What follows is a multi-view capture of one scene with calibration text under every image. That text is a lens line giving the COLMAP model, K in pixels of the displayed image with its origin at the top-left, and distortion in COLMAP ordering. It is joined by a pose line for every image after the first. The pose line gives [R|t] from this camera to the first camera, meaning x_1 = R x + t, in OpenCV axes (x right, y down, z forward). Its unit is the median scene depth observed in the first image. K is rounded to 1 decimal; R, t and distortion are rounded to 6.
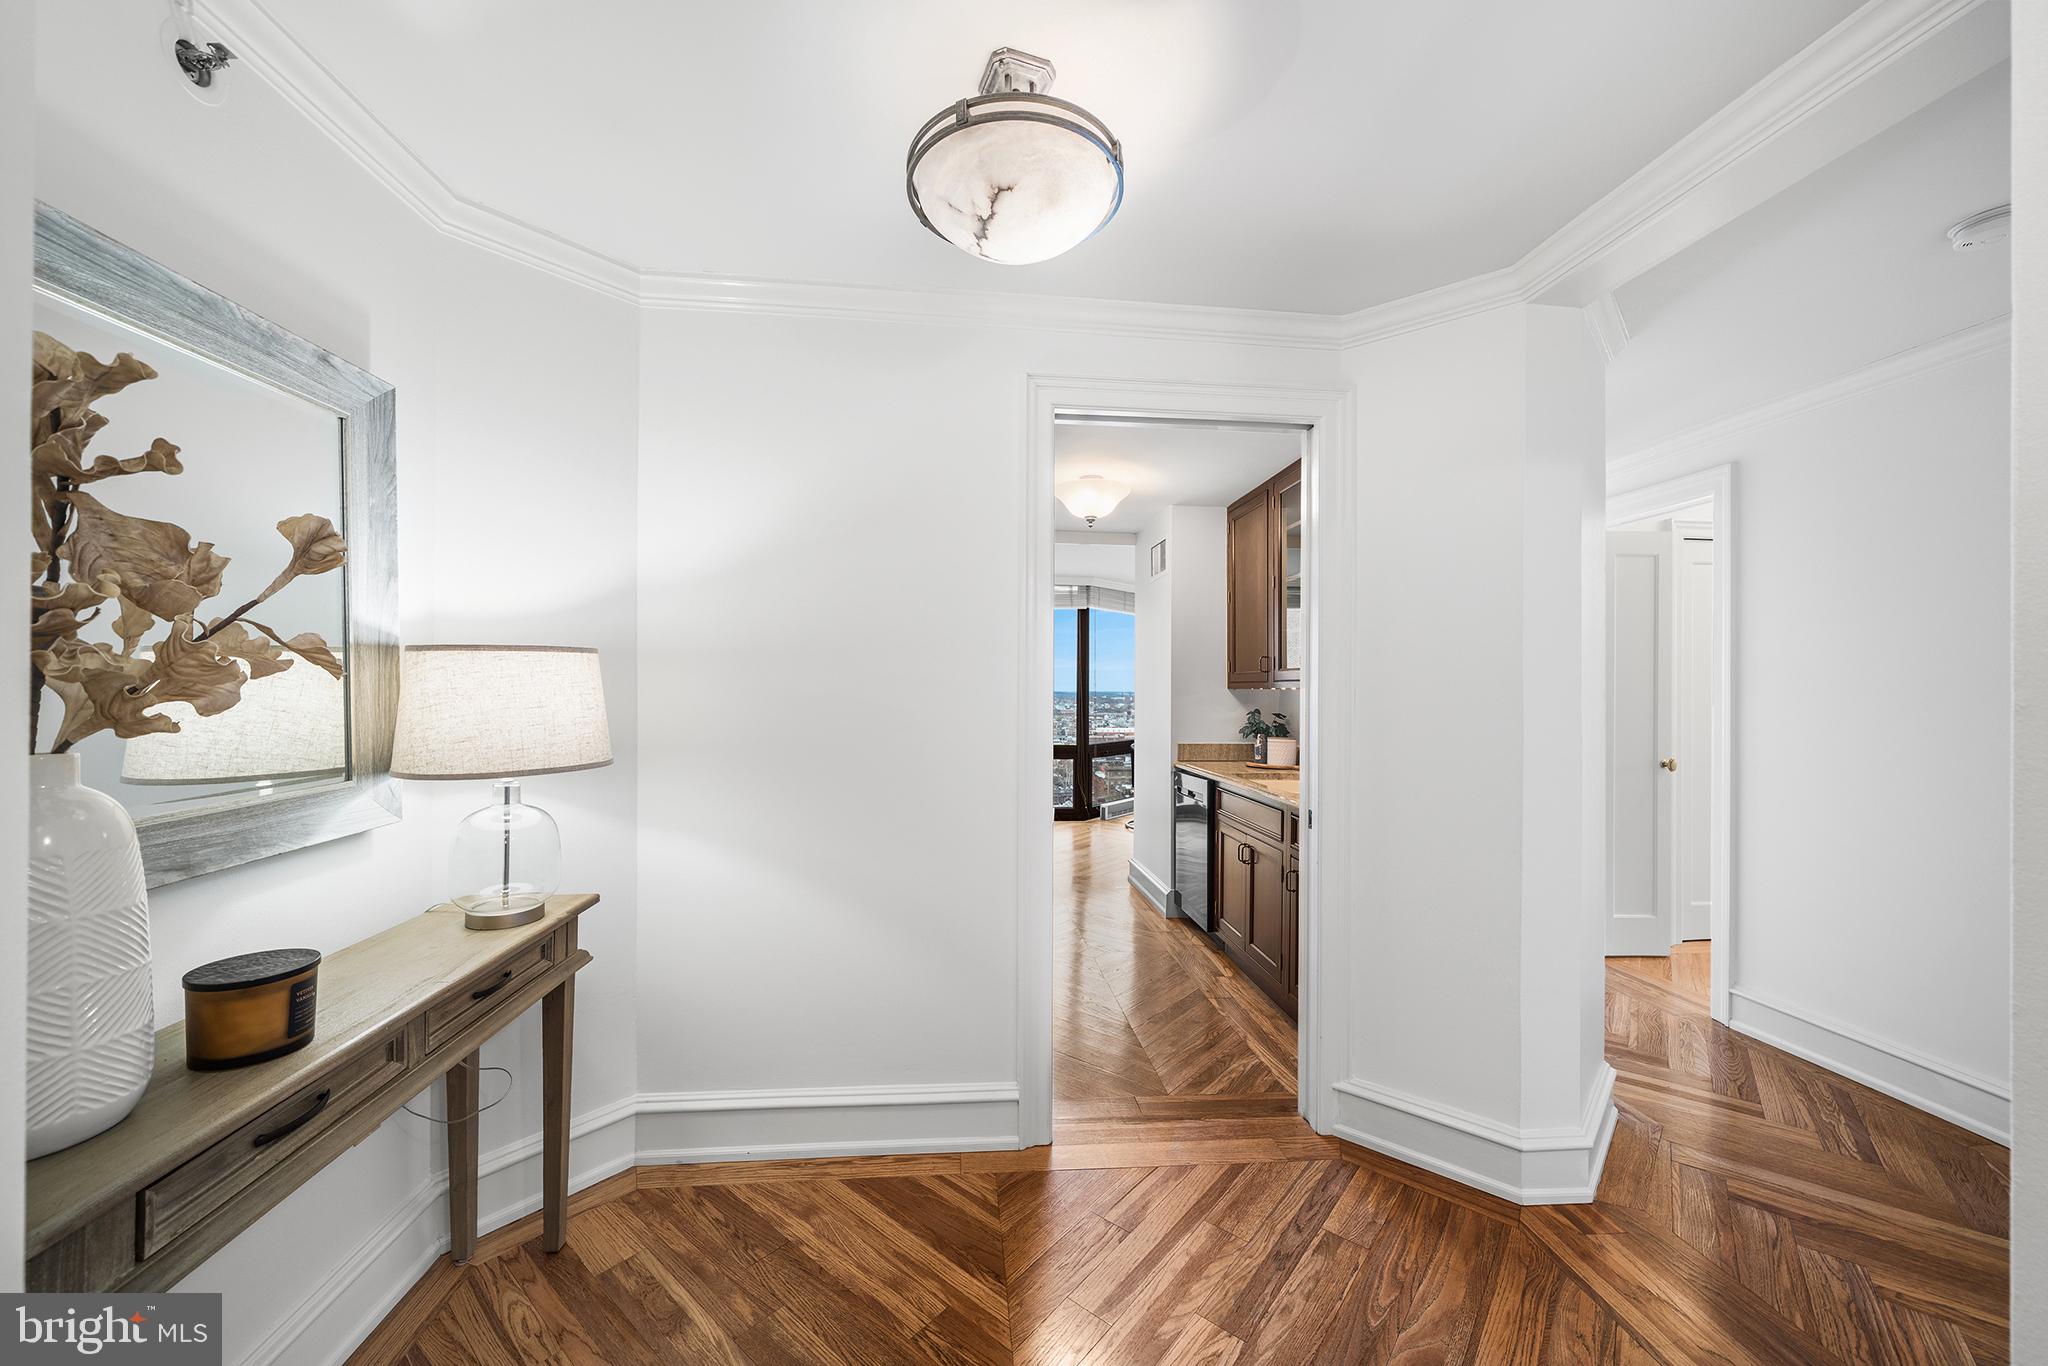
lens RADIAL K [[775.5, 0, 1024.0], [0, 775.5, 683.0], [0, 0, 1]] dist [-0.000857, -0.000037]
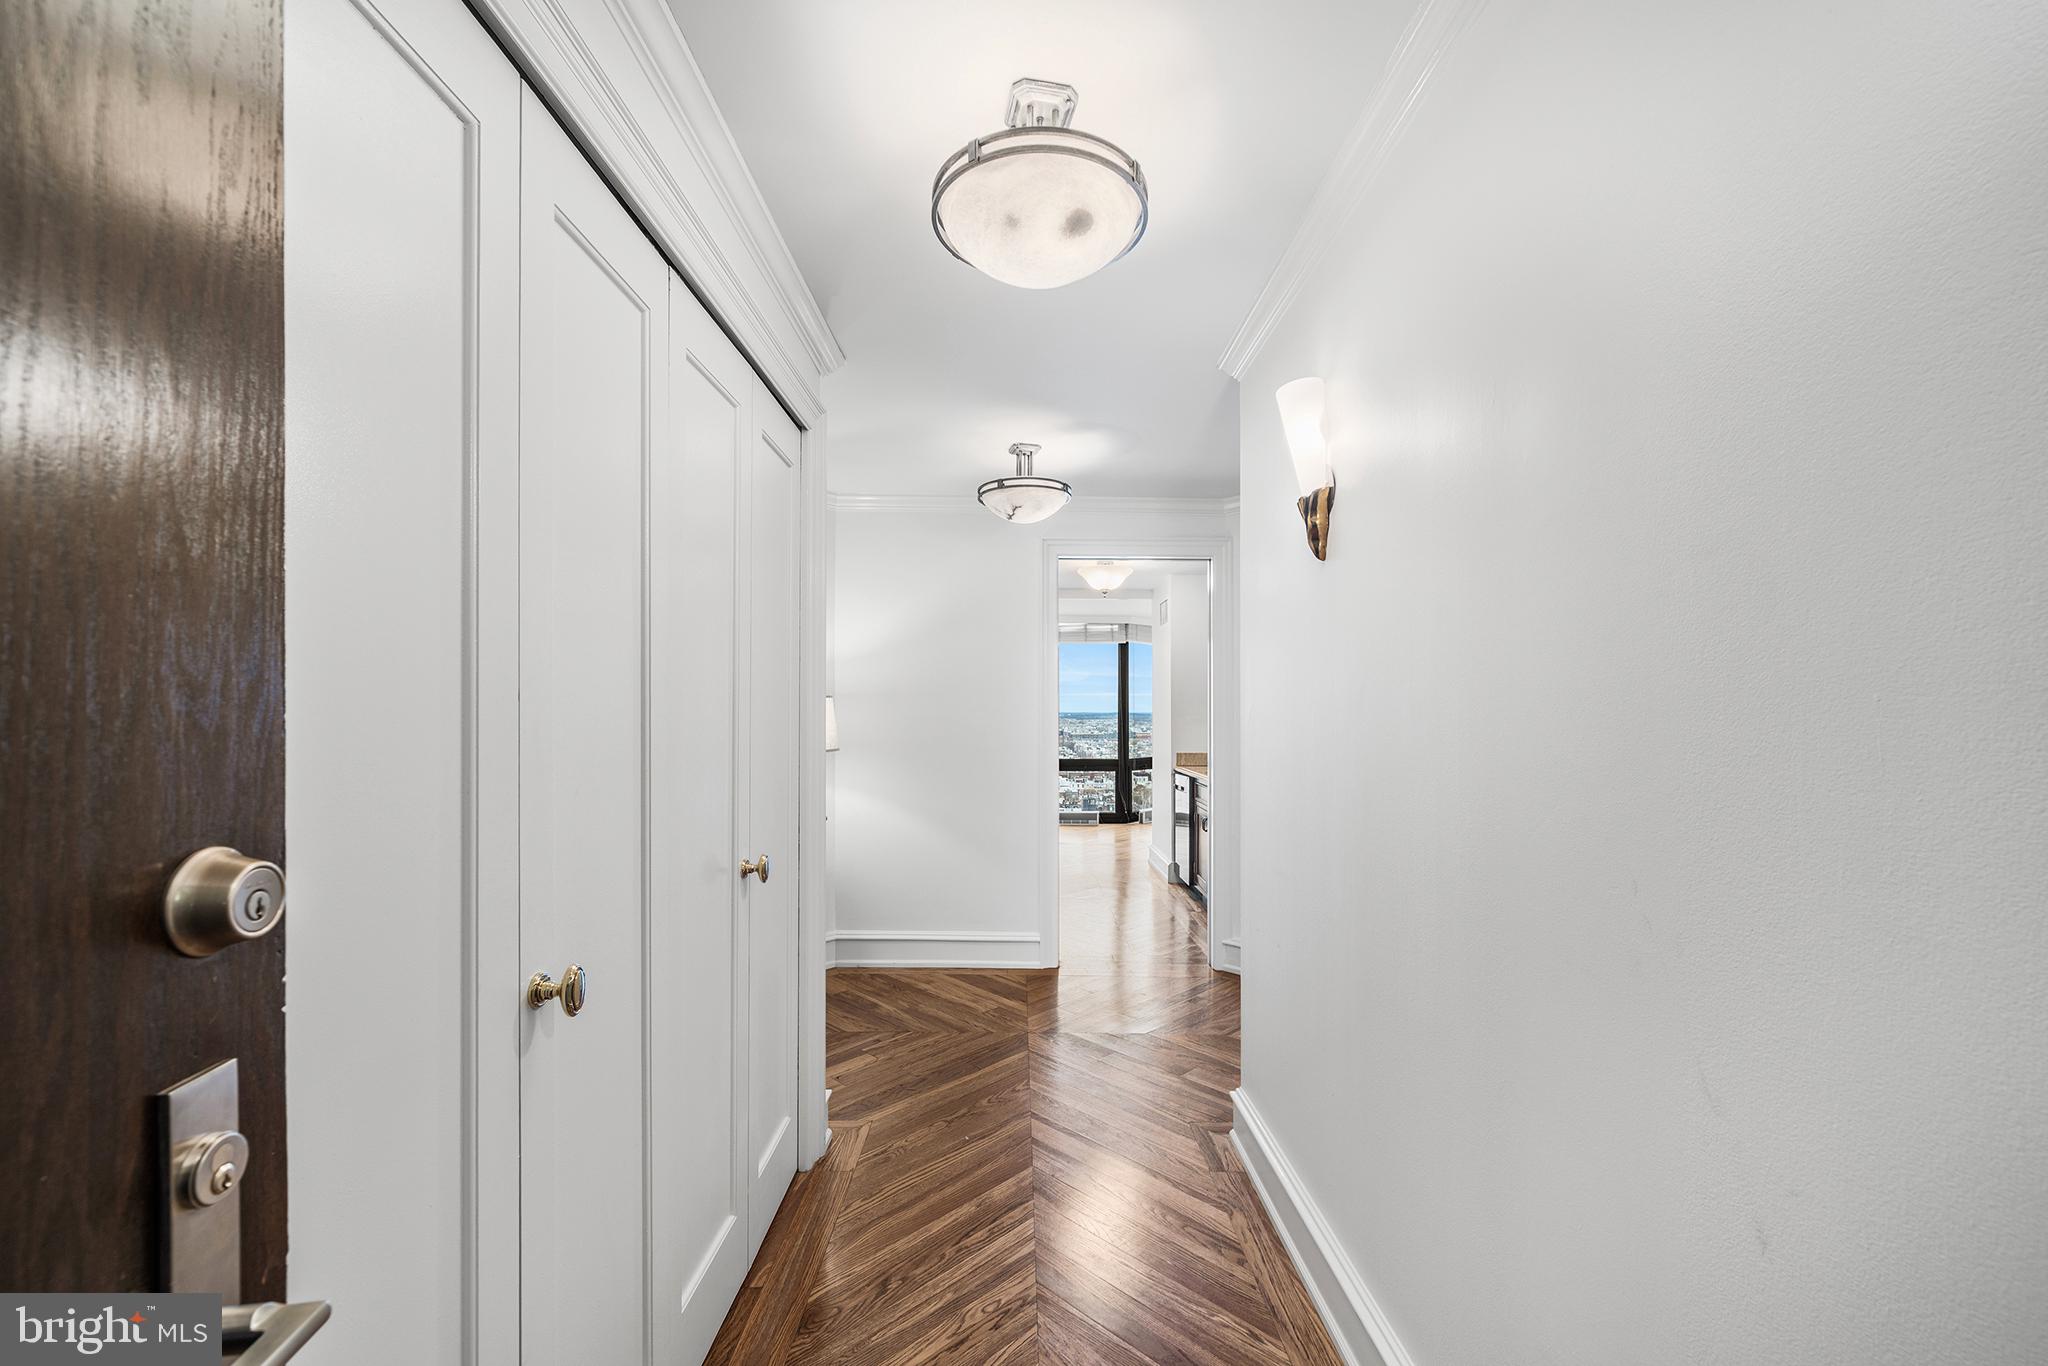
lens RADIAL K [[838.1, 0, 1025.5], [0, 838.1, 710.3], [0, 0, 1]] dist [0.000040, -0.000001]
pose [[0.996287, -0.004015, -0.085995, 0.064228], [0.004659, 0.999963, 0.007296, -0.006868], [0.085963, -0.007670, 0.996269, -0.466912]]
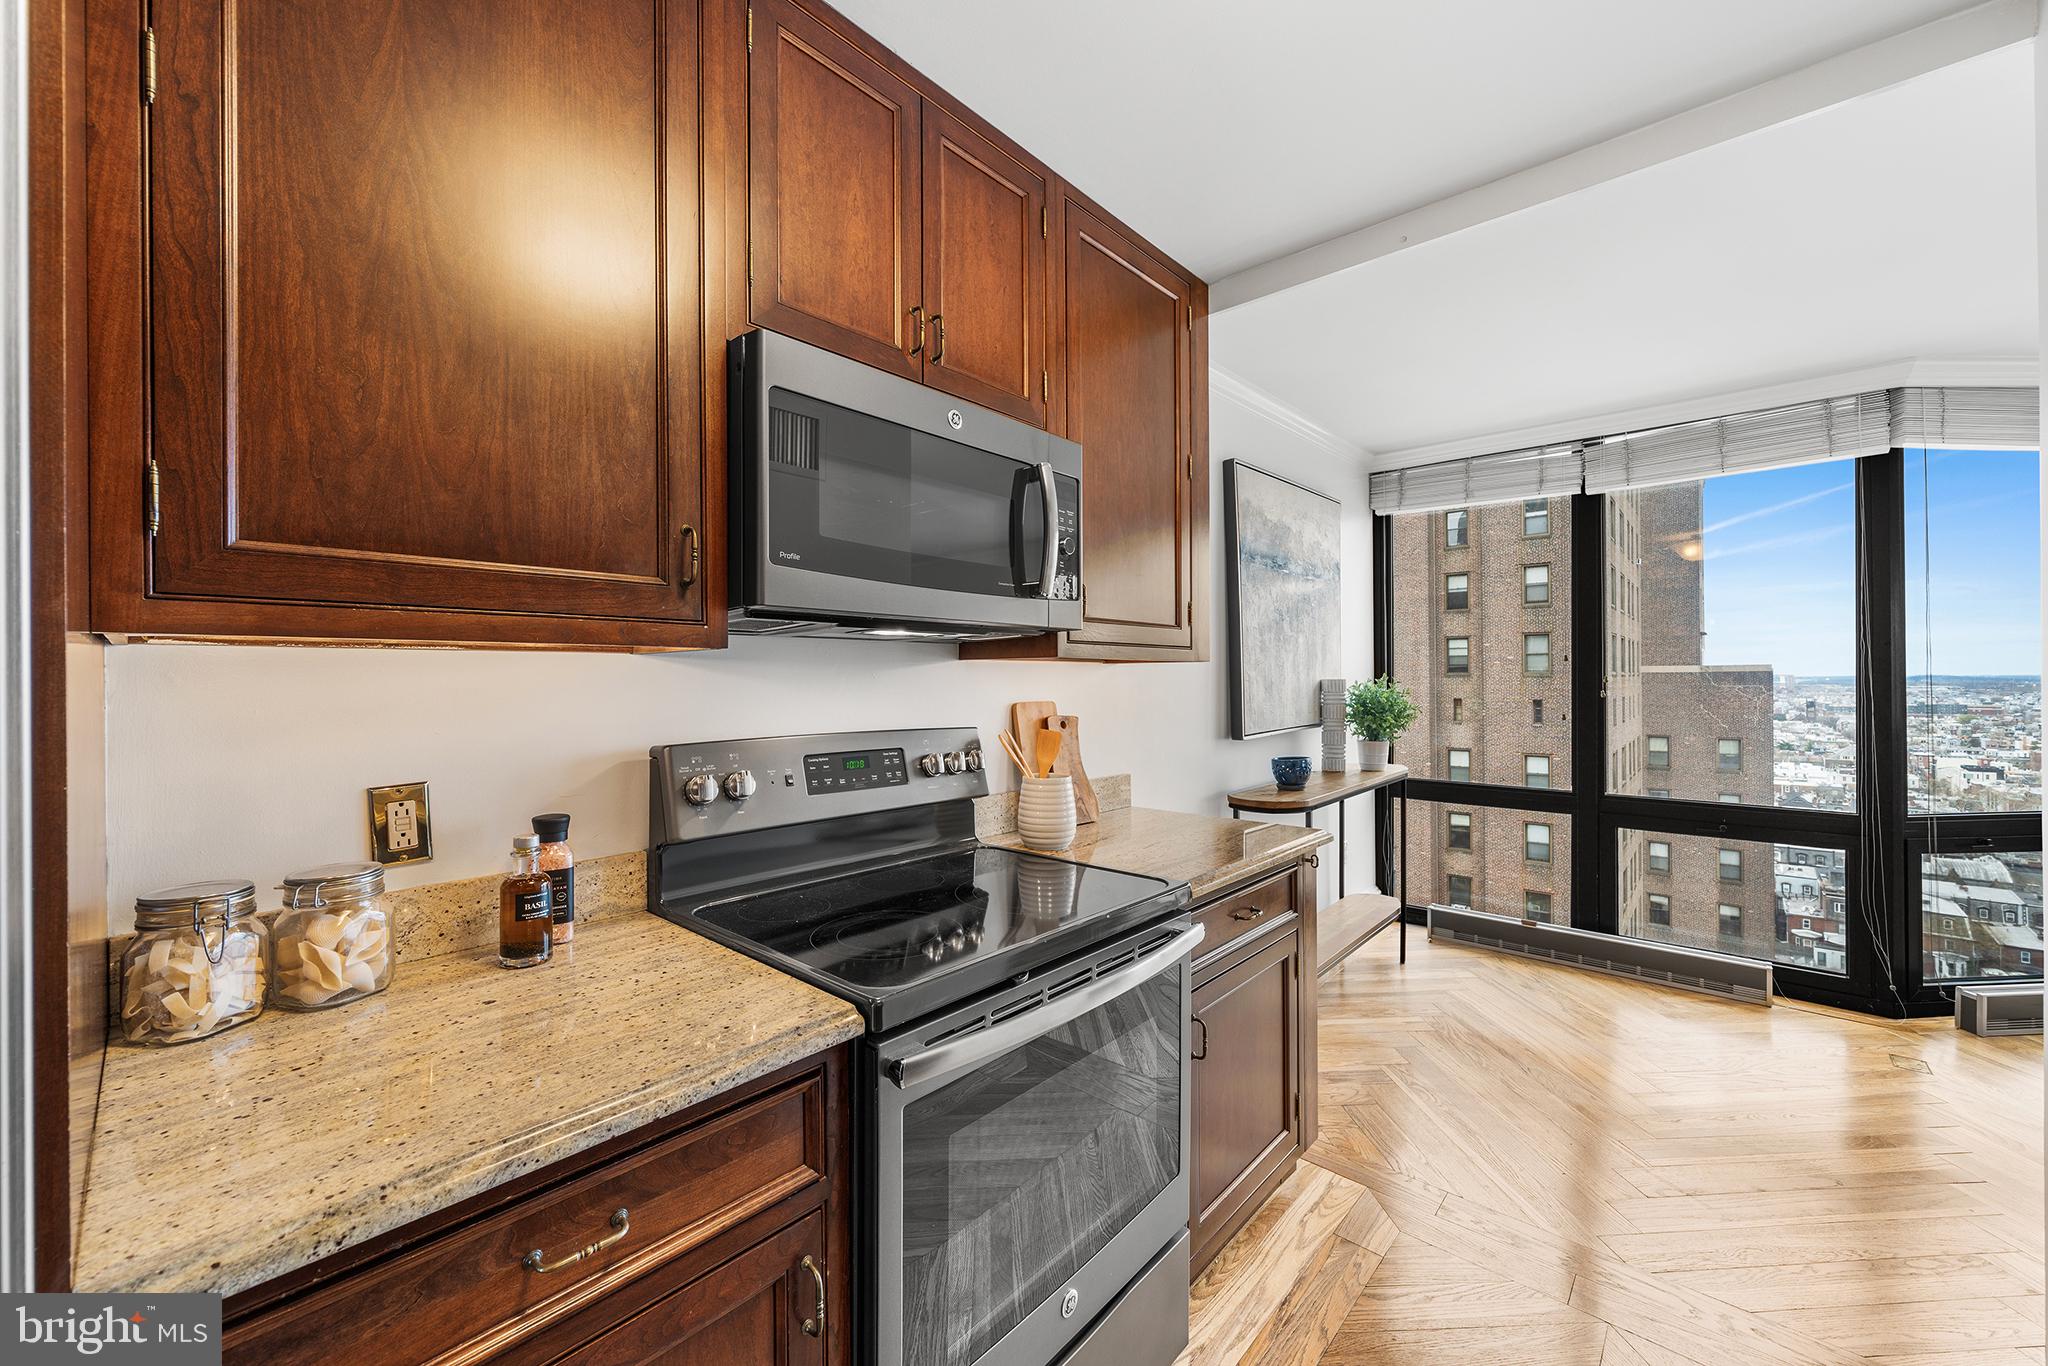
lens RADIAL K [[788.5, 0, 1024.0], [0, 788.5, 683.0], [0, 0, 1]] dist [-0.002581, -0.000143]
pose [[0.673084, -0.006821, -0.739535, 0.132297], [0.016569, 0.999846, 0.005858, 0.009950], [0.739380, -0.016196, 0.673093, 0.727788]]
